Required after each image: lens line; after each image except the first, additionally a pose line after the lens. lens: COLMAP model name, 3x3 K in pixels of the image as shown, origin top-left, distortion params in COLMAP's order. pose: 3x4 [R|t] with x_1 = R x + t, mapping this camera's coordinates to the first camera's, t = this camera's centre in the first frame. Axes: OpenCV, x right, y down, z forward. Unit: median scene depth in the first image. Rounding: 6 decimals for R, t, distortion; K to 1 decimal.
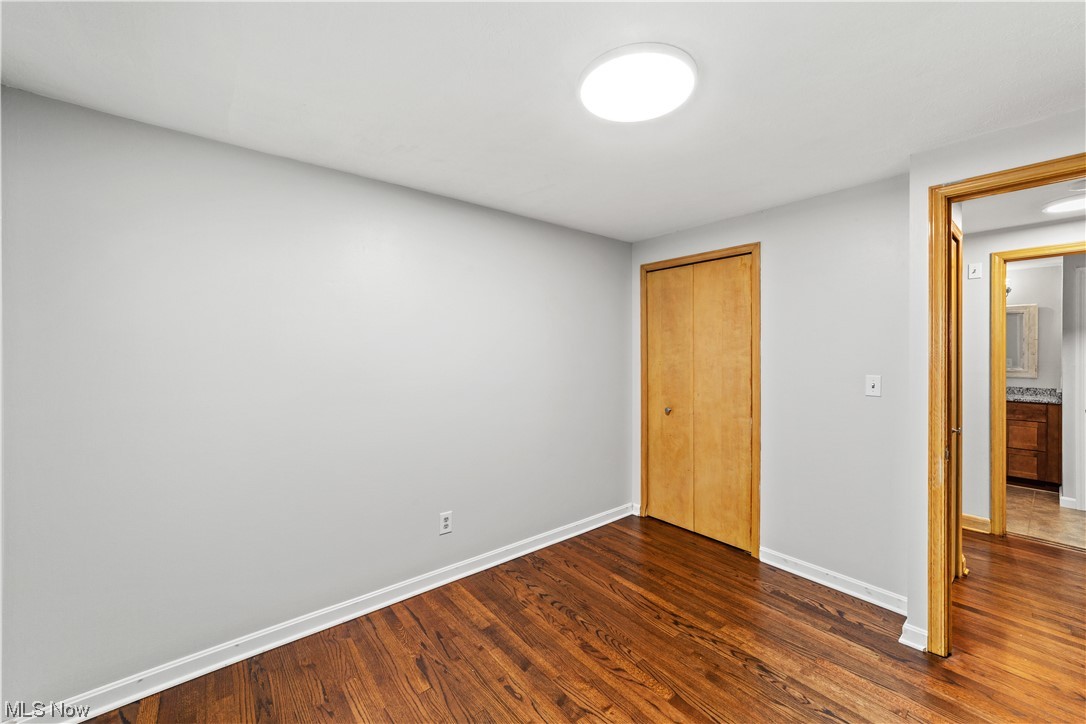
lens RADIAL K [[416.7, 0, 544.7], [0, 416.7, 364.9], [0, 0, 1]] dist [-0.017508, 0.007884]
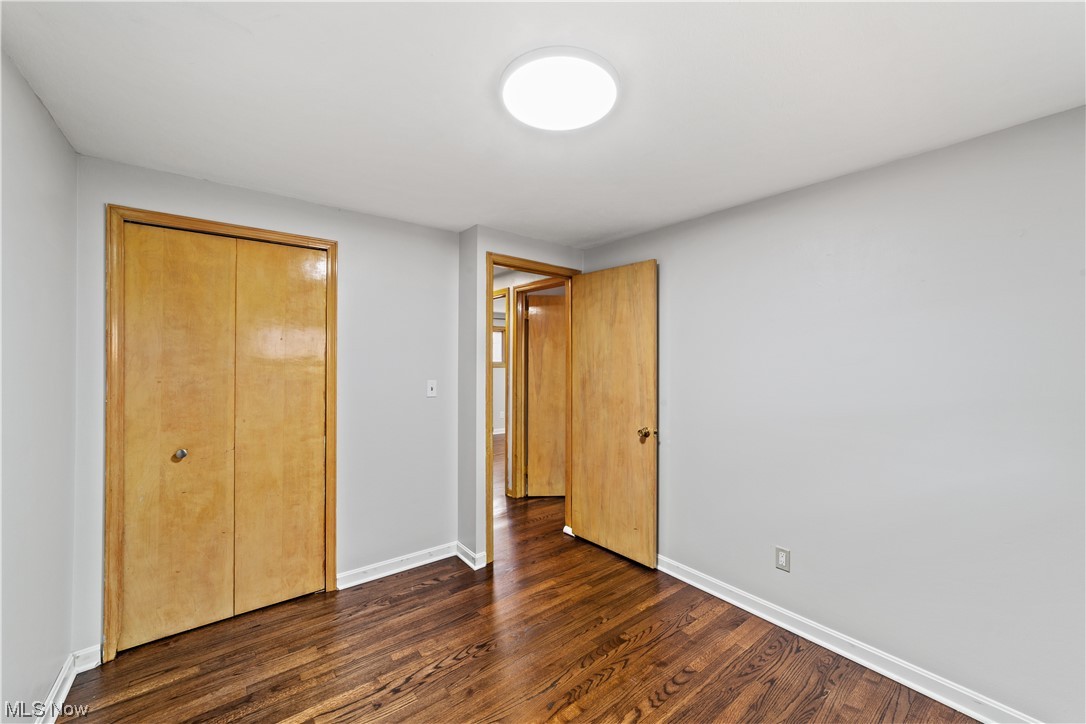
lens RADIAL K [[416.7, 0, 544.7], [0, 416.7, 364.9], [0, 0, 1]] dist [-0.017508, 0.007884]
pose [[0.019874, -0.006423, 0.999782, -0.403224], [0.029451, 0.999549, 0.005836, -0.016594], [-0.999369, 0.029328, 0.020054, 0.545803]]
